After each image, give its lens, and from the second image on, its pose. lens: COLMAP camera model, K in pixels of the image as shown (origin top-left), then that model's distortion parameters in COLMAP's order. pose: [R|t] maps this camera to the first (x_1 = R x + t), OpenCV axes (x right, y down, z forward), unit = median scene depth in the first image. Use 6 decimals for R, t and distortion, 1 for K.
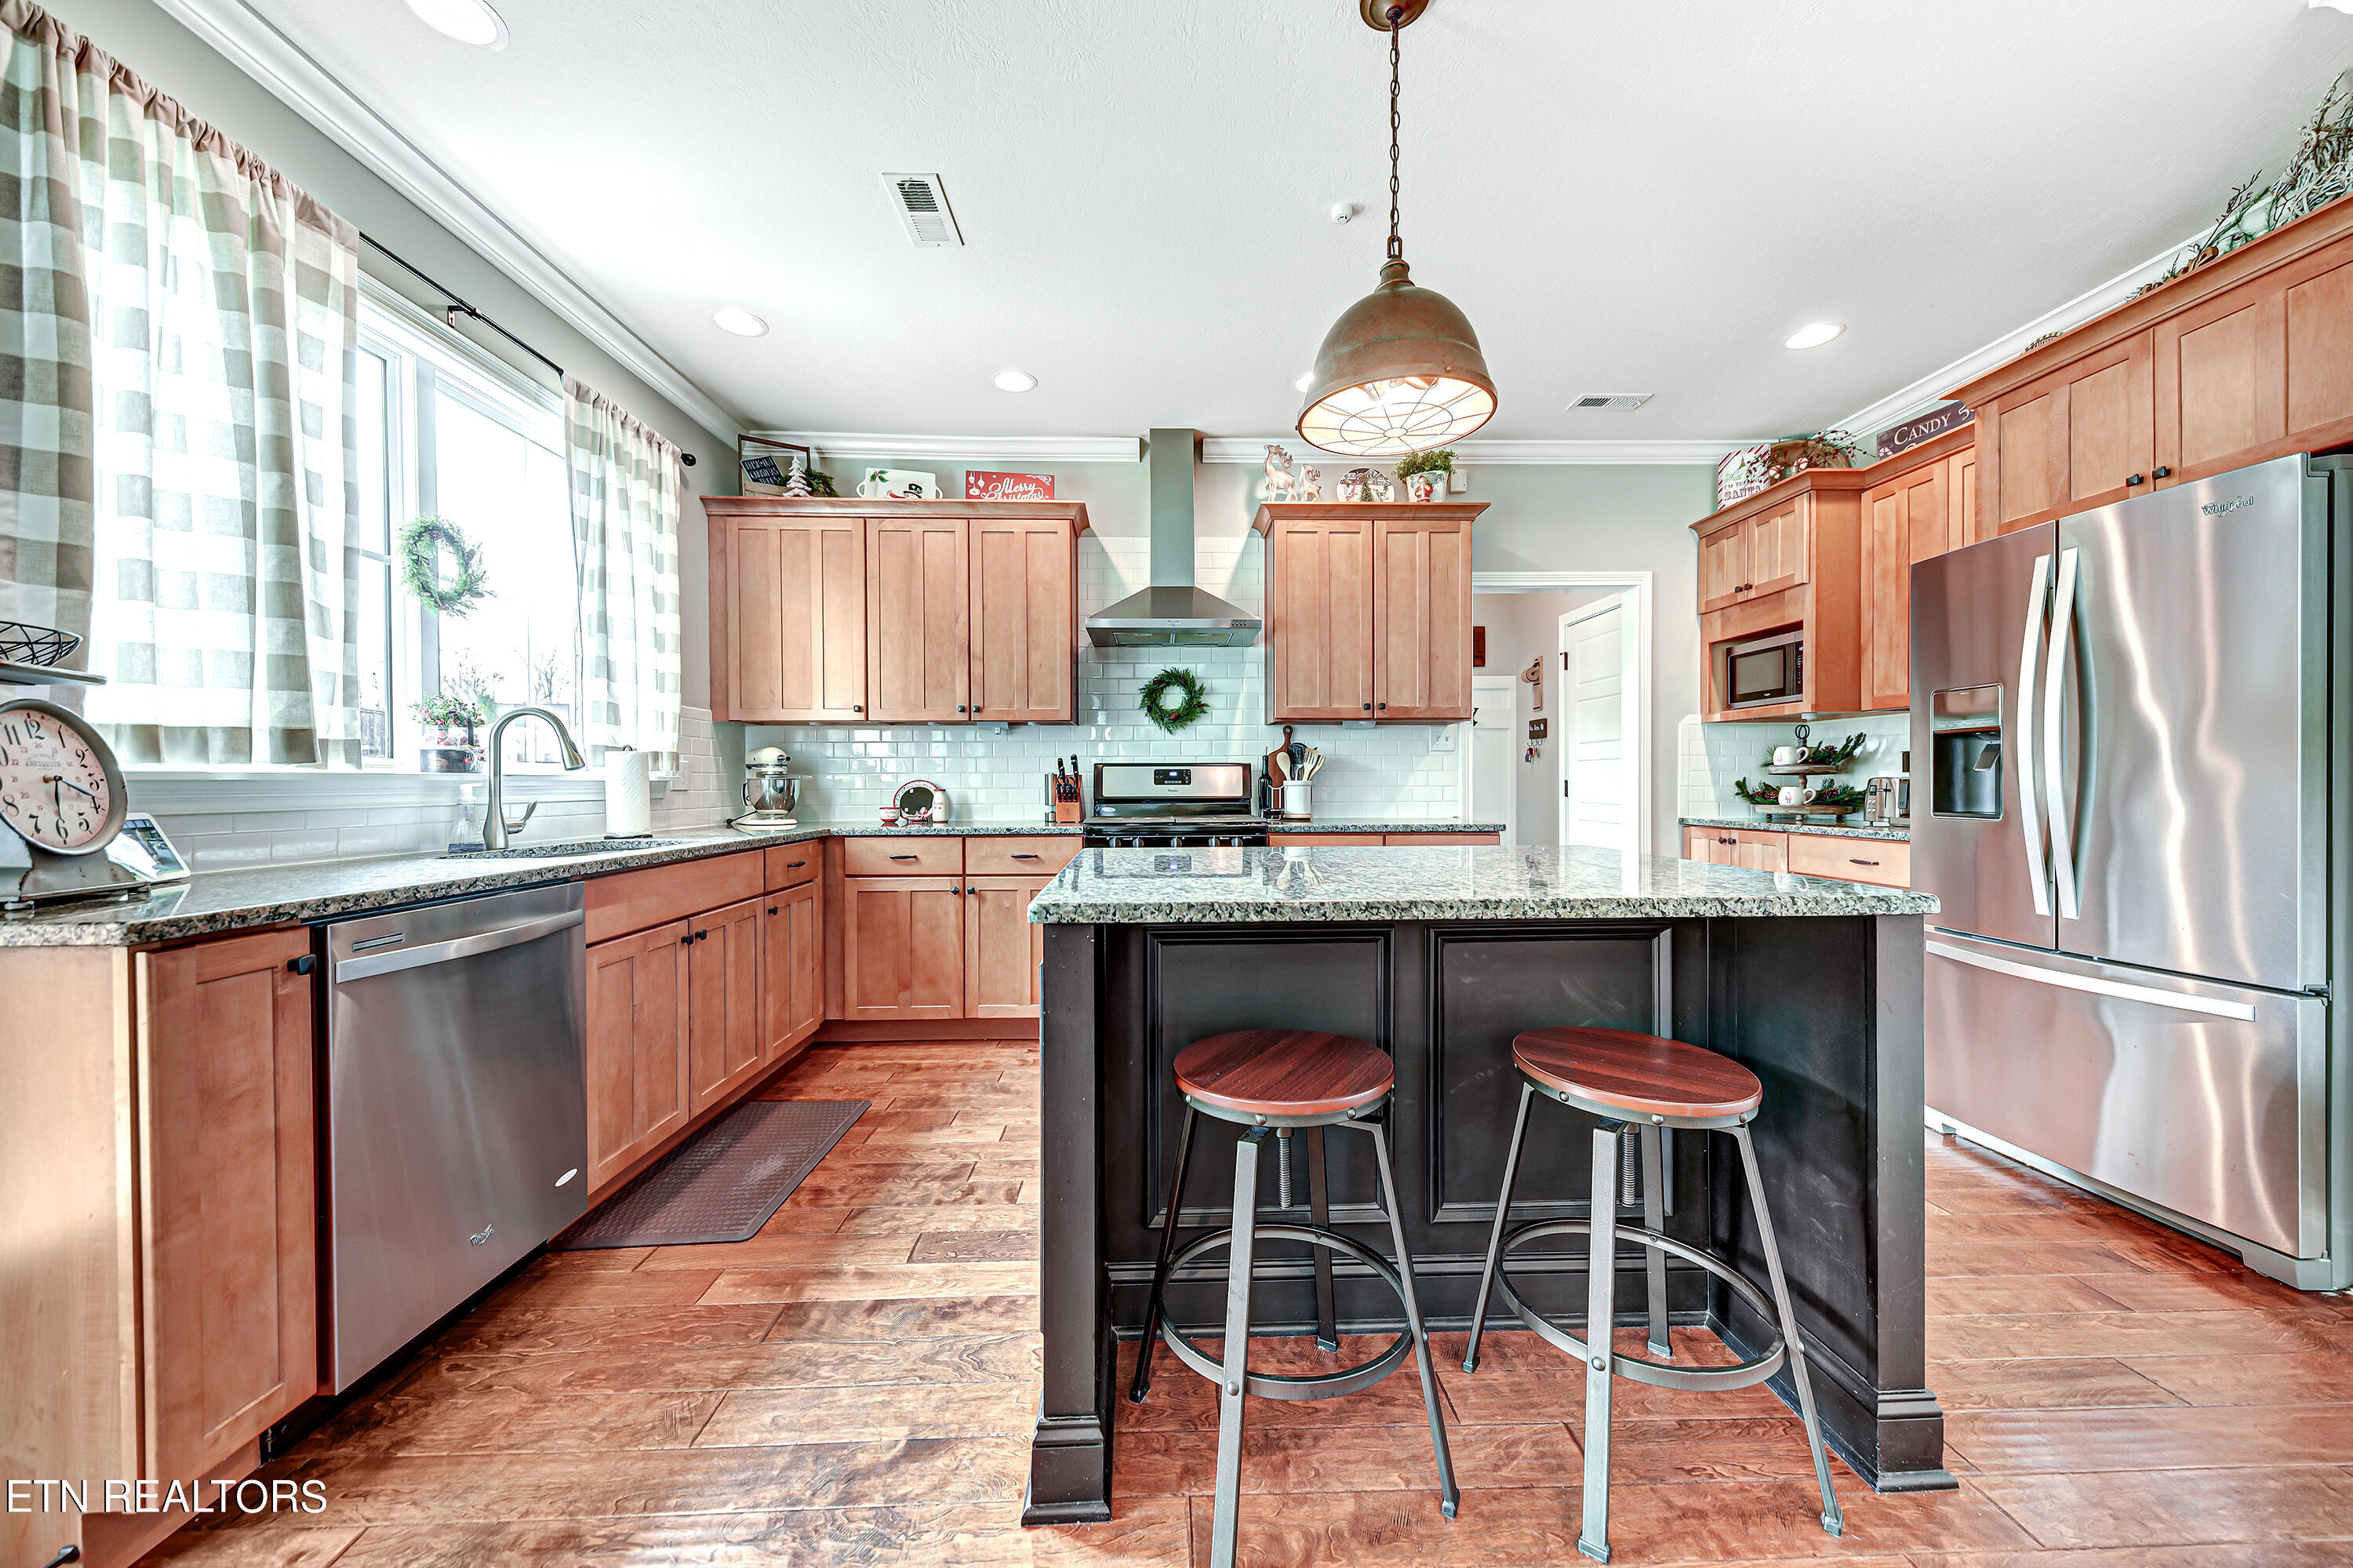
lens RADIAL K [[847.3, 0, 1175.5], [0, 847.3, 792.1], [0, 0, 1]] dist [0.027224, -0.006759]
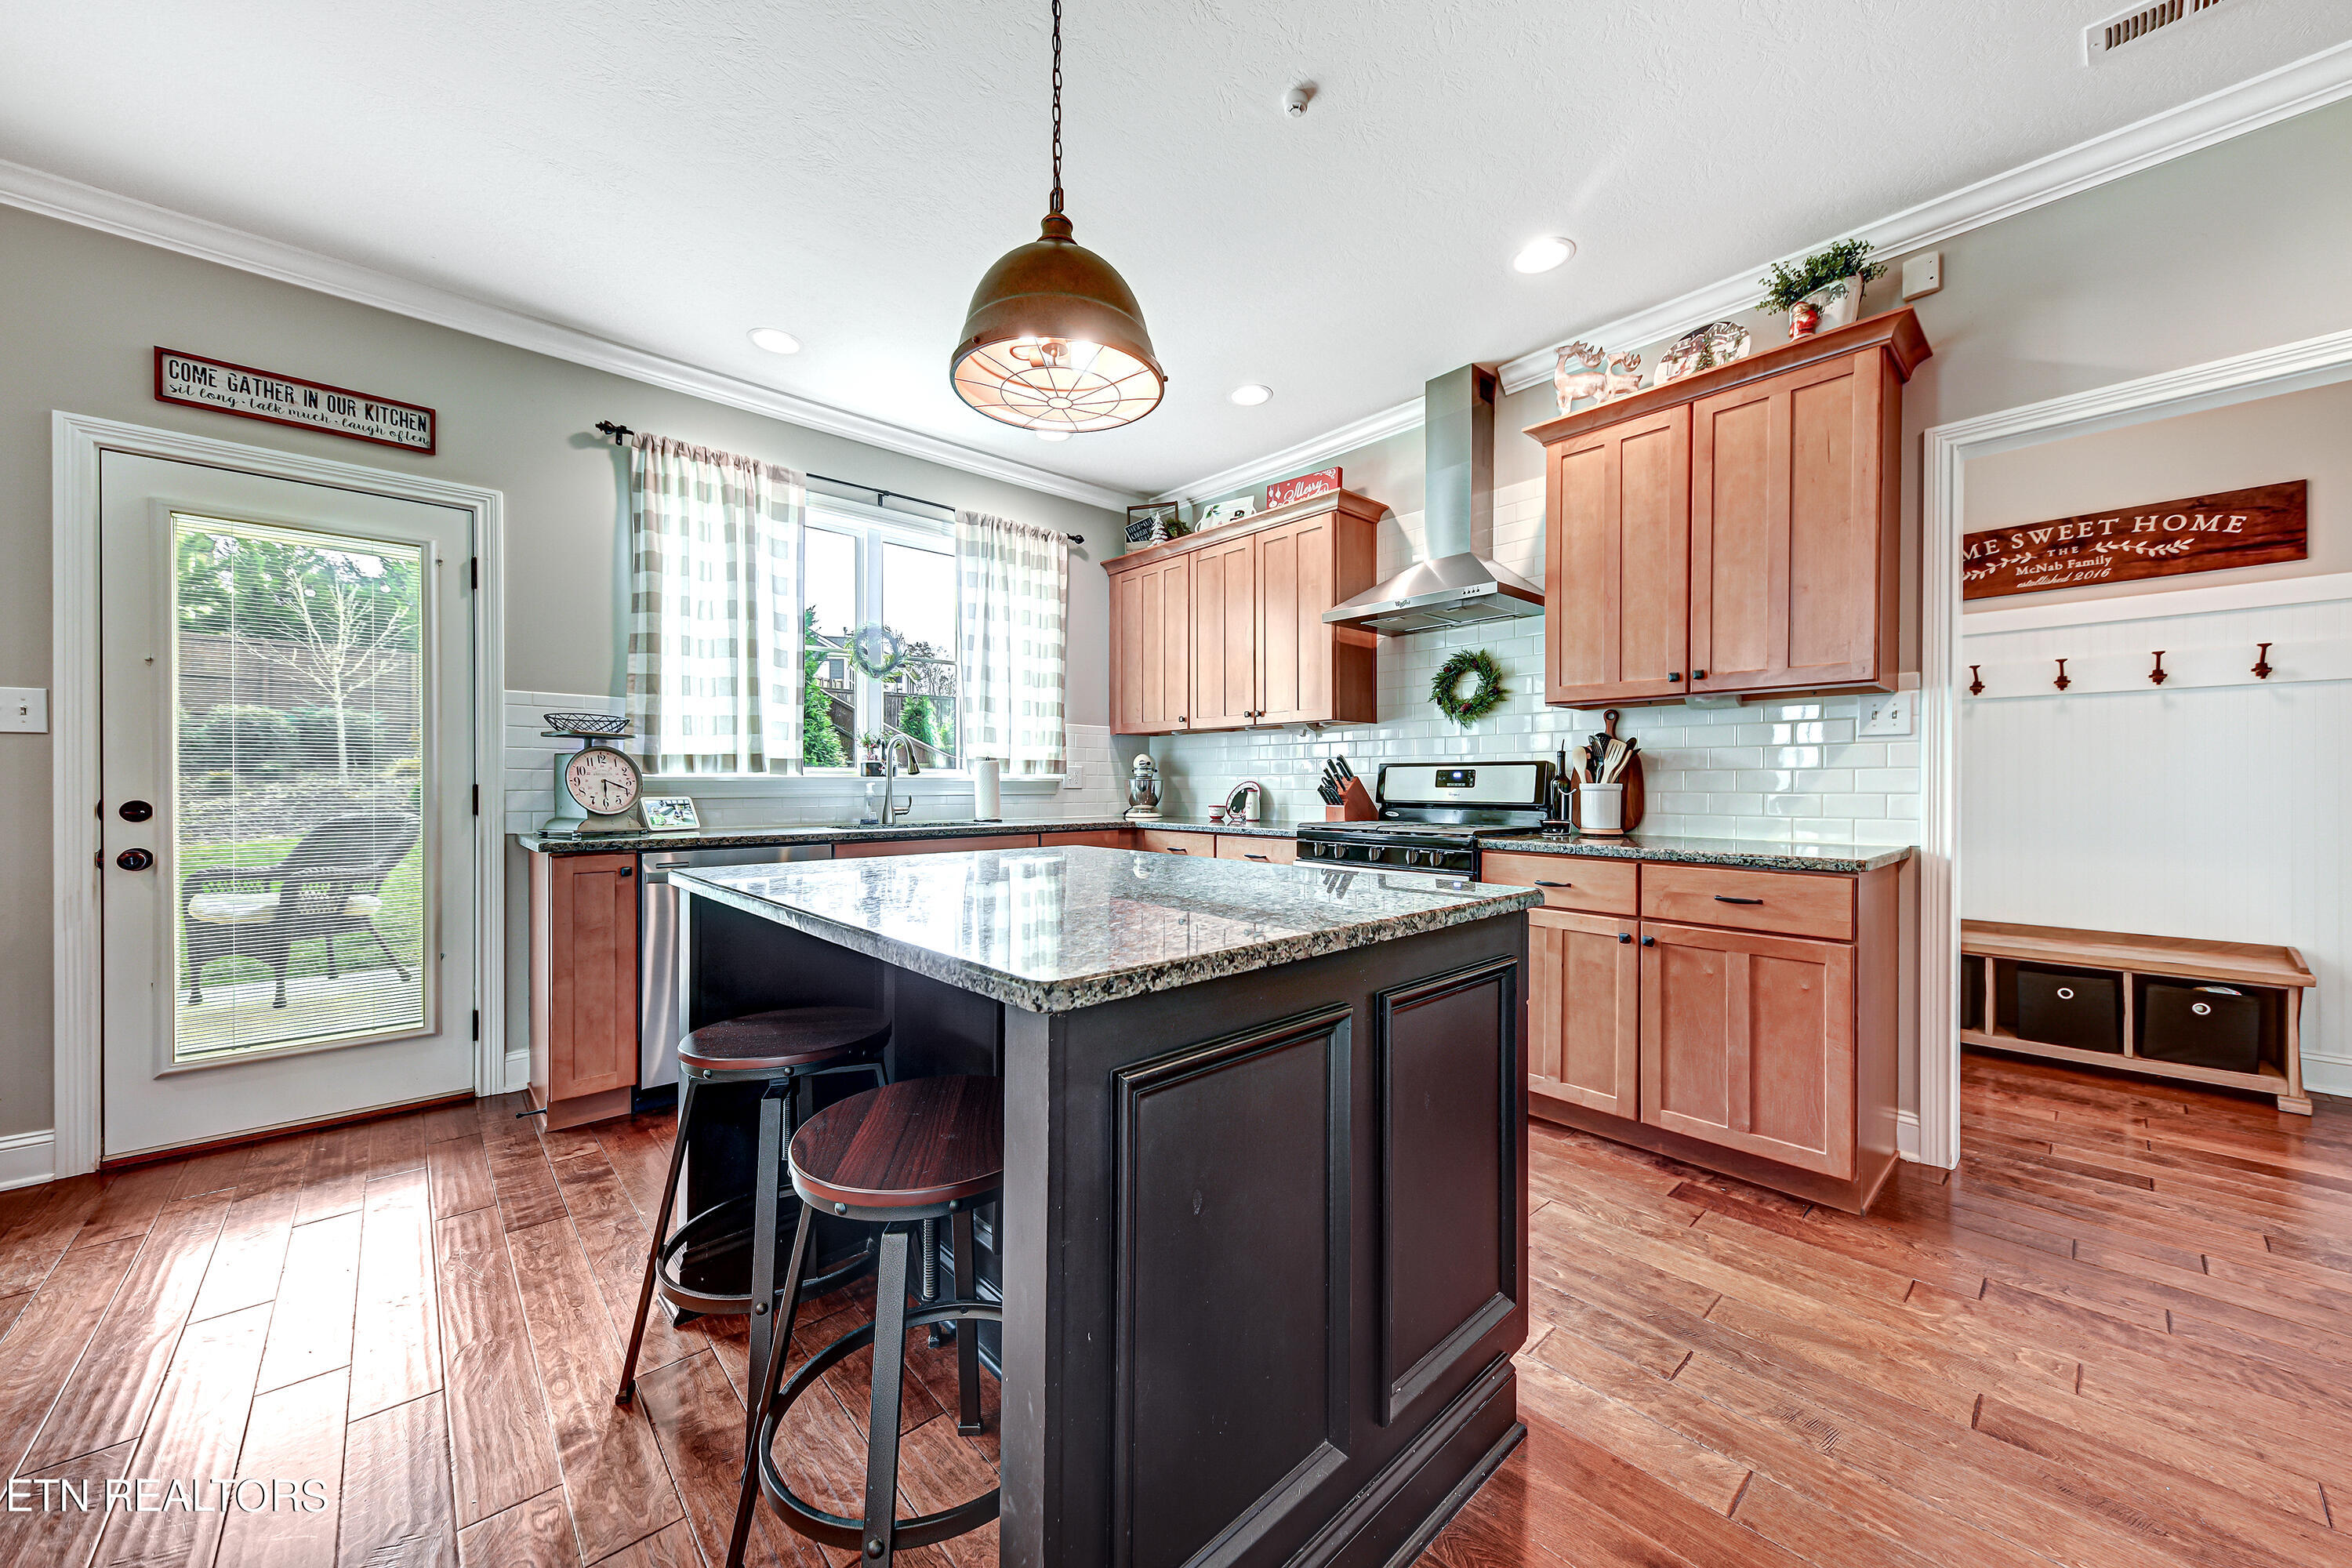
lens RADIAL K [[846.9, 0, 1175.0], [0, 846.9, 792.1], [0, 0, 1]] dist [0.027224, -0.006759]
pose [[0.646734, 0.013969, -0.762588, 0.492621], [-0.013058, 0.999889, 0.007241, -0.007357], [0.762604, 0.005275, 0.646844, 0.243588]]
